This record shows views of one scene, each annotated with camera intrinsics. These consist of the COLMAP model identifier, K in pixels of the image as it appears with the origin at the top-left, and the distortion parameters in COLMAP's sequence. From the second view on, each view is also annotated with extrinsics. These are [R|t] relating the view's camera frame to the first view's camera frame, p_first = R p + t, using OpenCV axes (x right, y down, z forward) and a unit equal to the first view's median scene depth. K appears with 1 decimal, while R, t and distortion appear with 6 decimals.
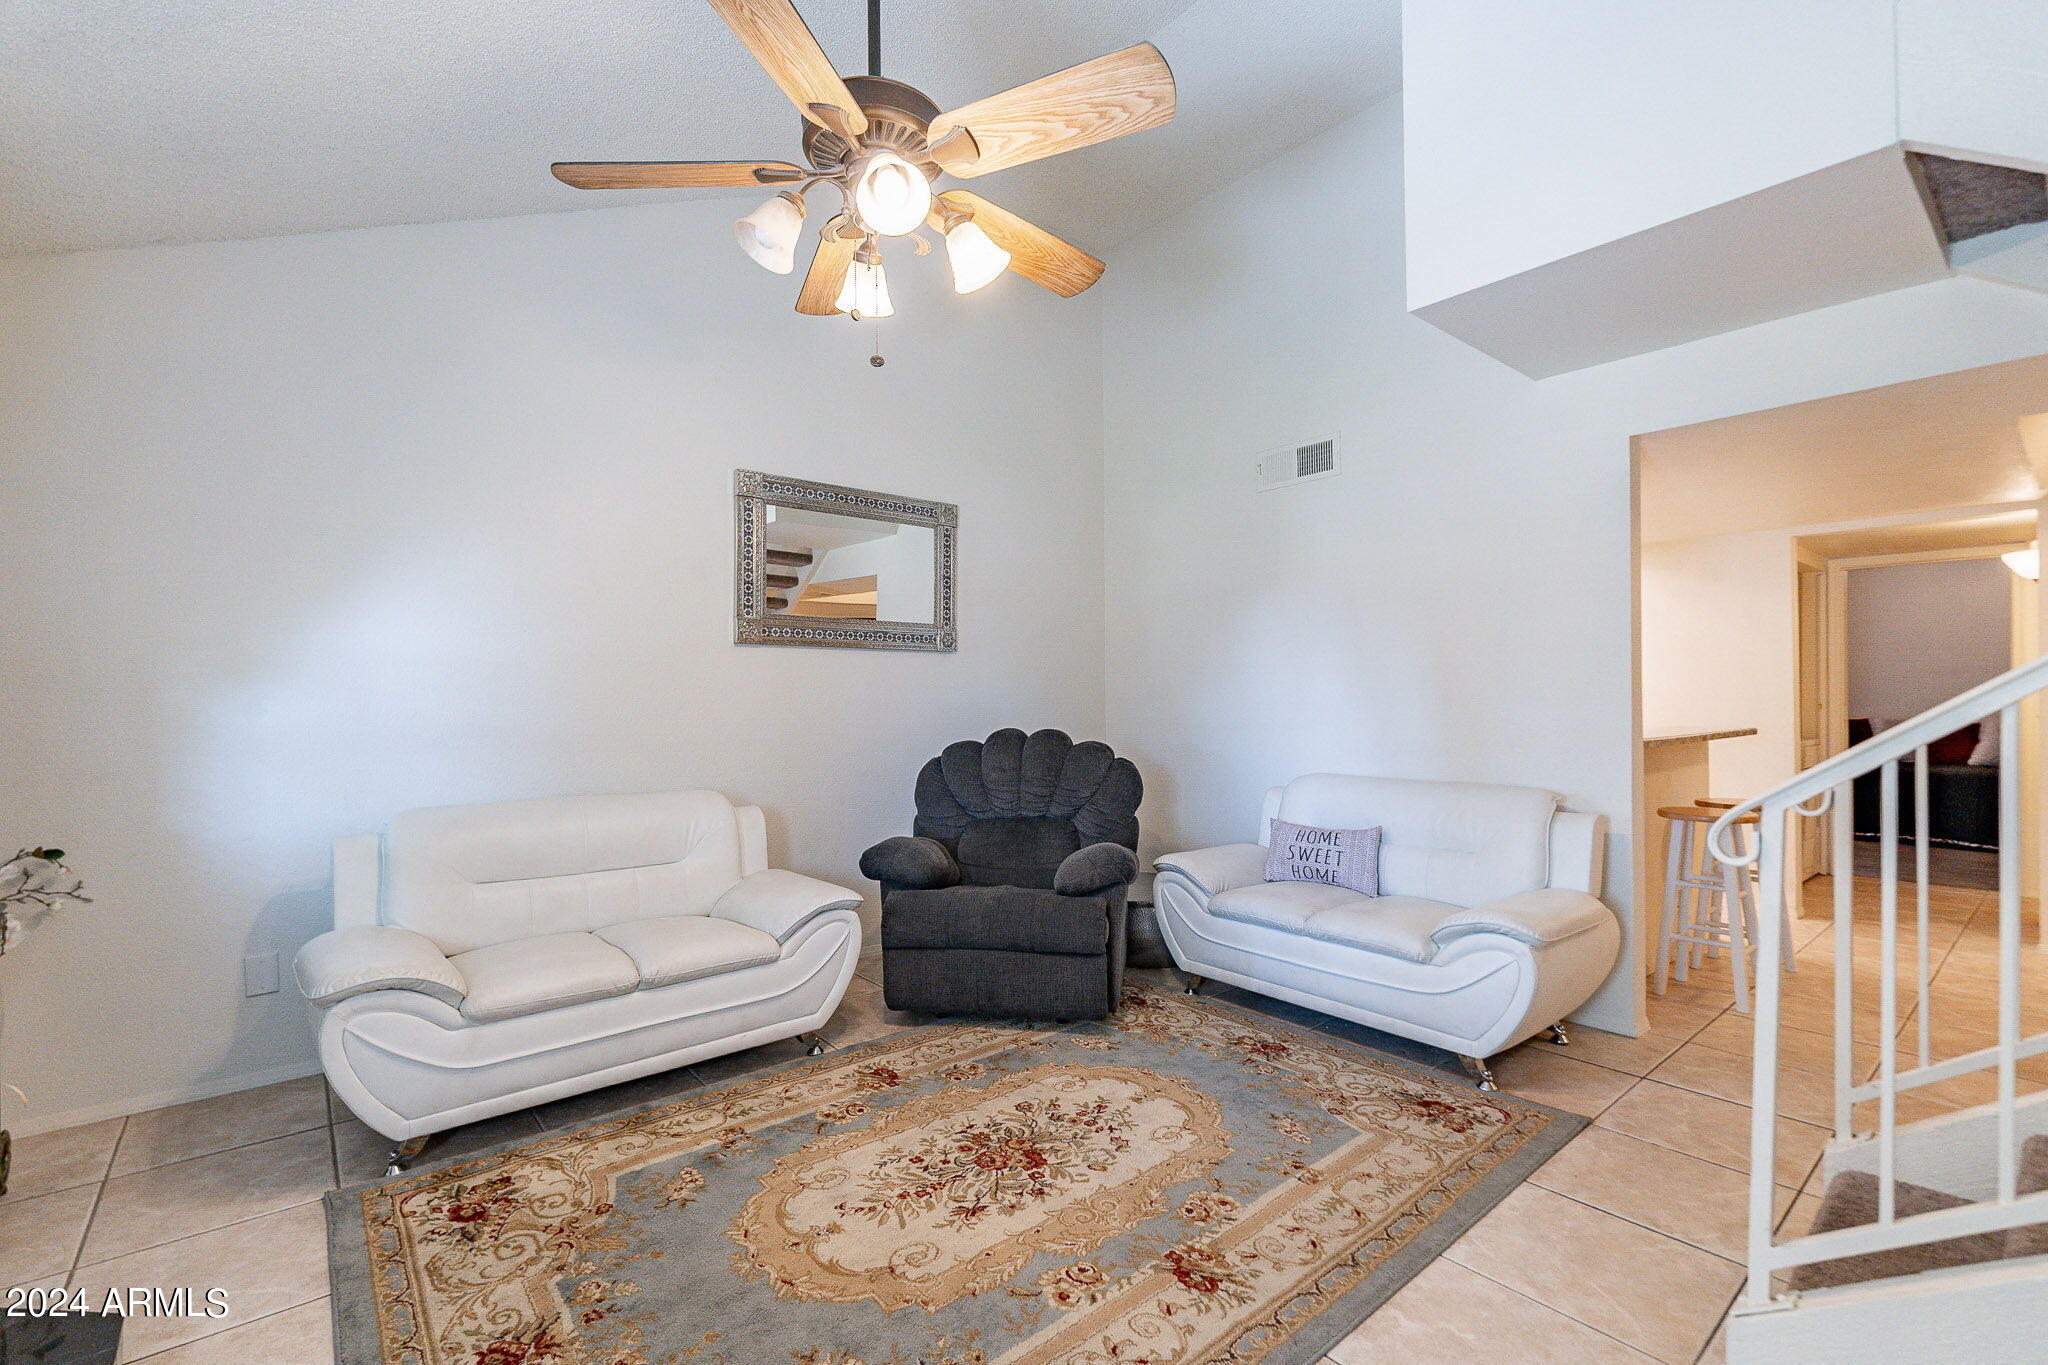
lens RADIAL K [[890.4, 0, 1012.9], [0, 890.4, 705.0], [0, 0, 1]] dist [0.015596, -0.000090]
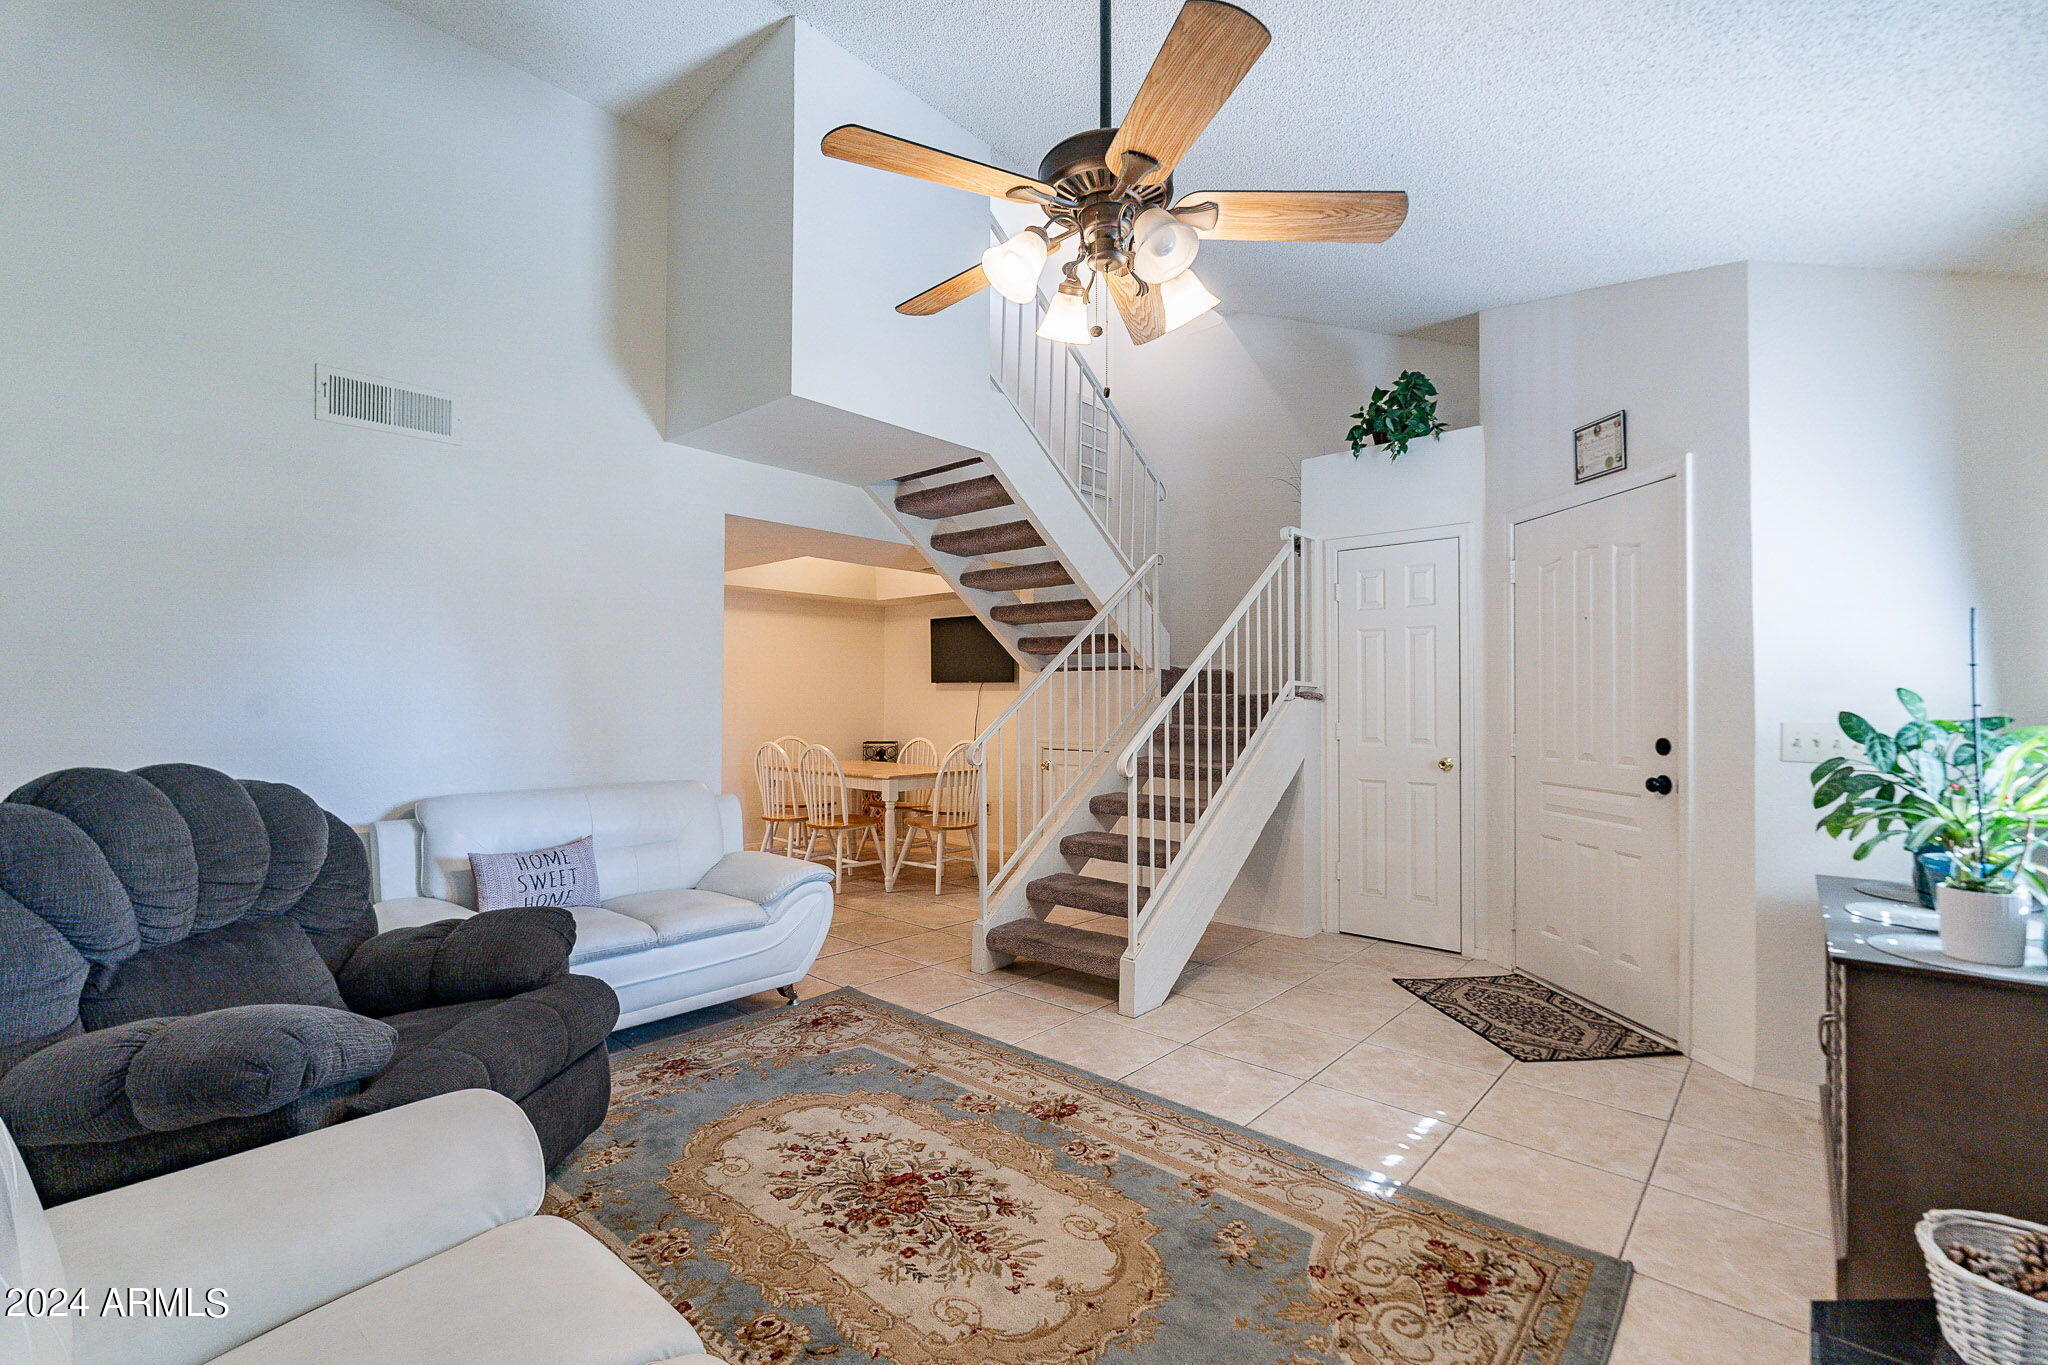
lens RADIAL K [[890.4, 0, 1012.9], [0, 890.4, 705.0], [0, 0, 1]] dist [0.015596, -0.000090]
pose [[-0.143716, 0.006176, 0.989600, -0.932267], [-0.001161, 0.999979, -0.006409, -0.005316], [-0.989618, -0.002070, -0.143705, 0.988751]]
